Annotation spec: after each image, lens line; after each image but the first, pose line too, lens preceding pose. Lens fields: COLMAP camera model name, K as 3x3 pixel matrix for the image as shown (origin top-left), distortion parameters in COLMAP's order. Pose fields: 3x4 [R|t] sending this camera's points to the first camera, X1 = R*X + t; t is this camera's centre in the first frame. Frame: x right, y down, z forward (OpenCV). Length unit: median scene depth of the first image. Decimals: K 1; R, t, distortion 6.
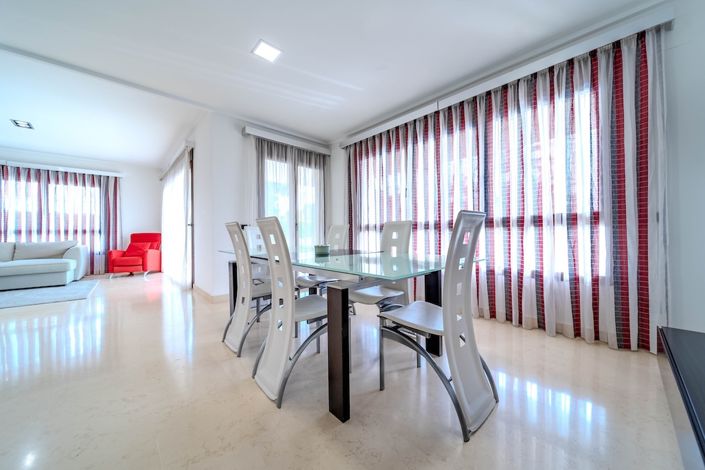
lens RADIAL K [[256.1, 0, 355.2], [0, 256.1, 233.8], [0, 0, 1]] dist [0.000298, -0.003585]
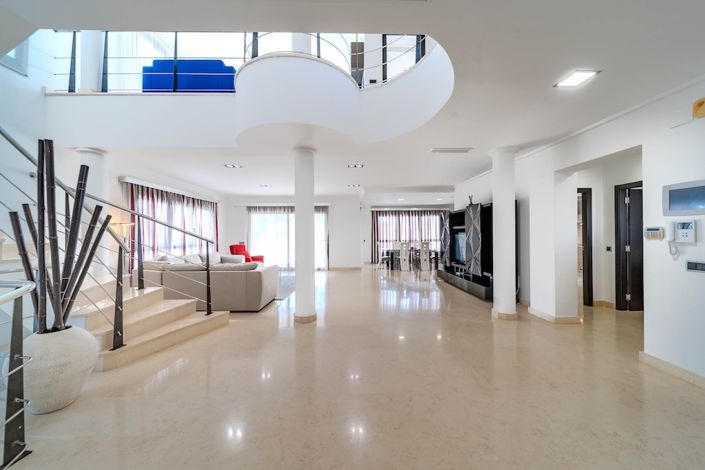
lens RADIAL K [[256.1, 0, 355.2], [0, 256.1, 233.8], [0, 0, 1]] dist [0.000298, -0.003585]
pose [[0.660653, 0.010205, 0.750622, -2.370263], [-0.006075, 0.999948, -0.008248, -0.072808], [-0.750667, 0.000889, 0.660680, -0.713618]]
